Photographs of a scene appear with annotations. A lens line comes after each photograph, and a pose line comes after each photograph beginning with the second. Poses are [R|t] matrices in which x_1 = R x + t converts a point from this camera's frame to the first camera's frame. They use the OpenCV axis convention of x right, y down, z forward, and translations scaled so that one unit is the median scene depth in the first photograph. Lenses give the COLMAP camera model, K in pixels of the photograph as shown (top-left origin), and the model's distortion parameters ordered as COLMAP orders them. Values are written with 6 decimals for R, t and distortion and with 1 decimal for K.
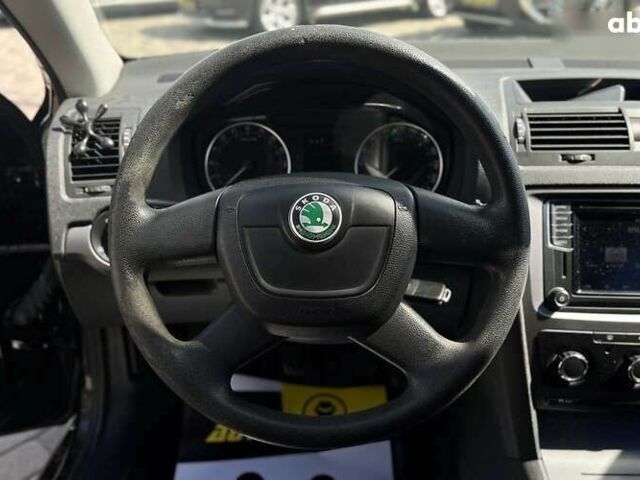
lens RADIAL K [[586.2, 0, 320.0], [0, 586.2, 240.0], [0, 0, 1]] dist [0.064603, -0.089808]
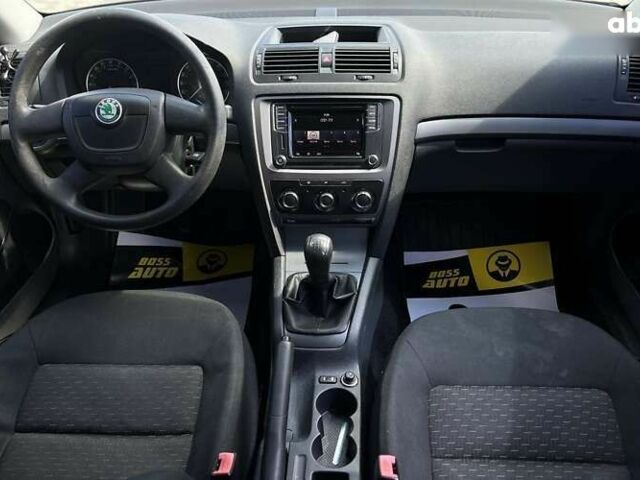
lens RADIAL K [[586.2, 0, 320.0], [0, 586.2, 240.0], [0, 0, 1]] dist [0.064603, -0.089808]
pose [[0.999479, -0.011882, -0.030001, 0.567018], [0.015560, 0.991972, 0.125499, 0.114703], [0.028269, -0.125900, 0.991640, -0.749817]]
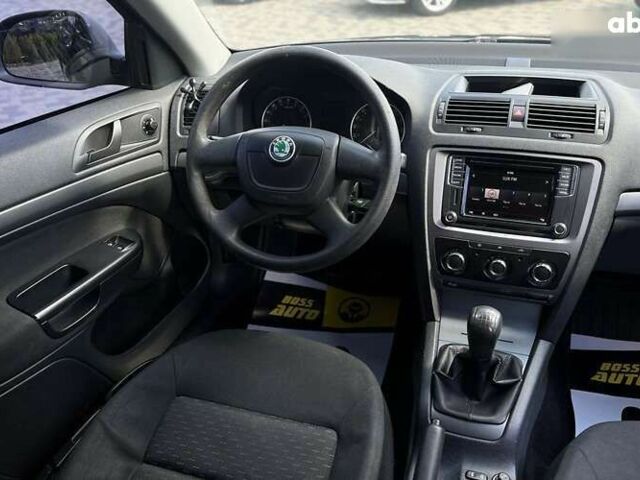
lens RADIAL K [[586.2, 0, 320.0], [0, 586.2, 240.0], [0, 0, 1]] dist [0.064603, -0.089808]
pose [[0.959317, 0.110791, -0.259686, 0.482132], [-0.098229, 0.993298, 0.060904, 0.096197], [0.264693, -0.032918, 0.963771, -0.618039]]
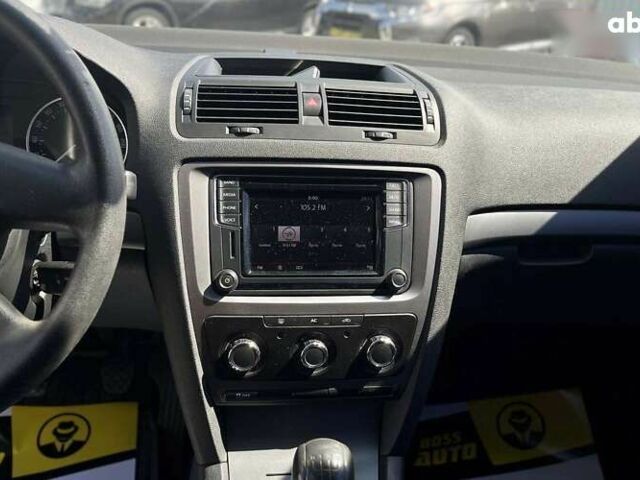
lens RADIAL K [[586.2, 0, 320.0], [0, 586.2, 240.0], [0, 0, 1]] dist [0.064603, -0.089808]
pose [[0.985425, -0.008183, 0.169912, 0.389484], [0.017864, 0.998297, -0.055527, 0.087994], [-0.169168, 0.057752, 0.983894, 0.070472]]
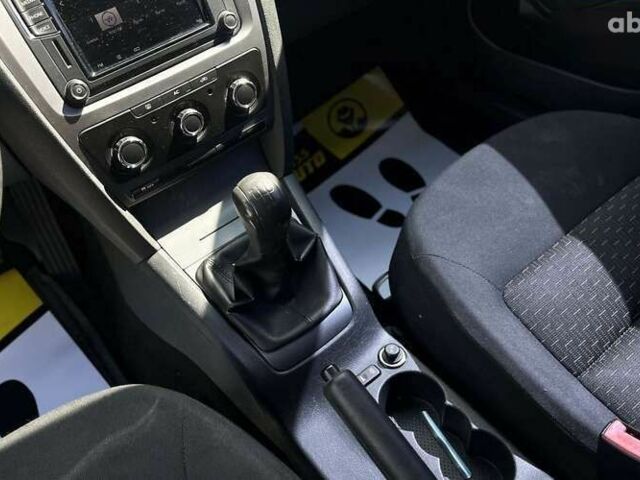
lens RADIAL K [[586.2, 0, 320.0], [0, 586.2, 240.0], [0, 0, 1]] dist [0.064603, -0.089808]
pose [[0.758083, -0.533023, 0.375761, 0.224564], [0.396821, 0.834252, 0.382828, 0.088316], [-0.517536, -0.141105, 0.843947, 0.022903]]
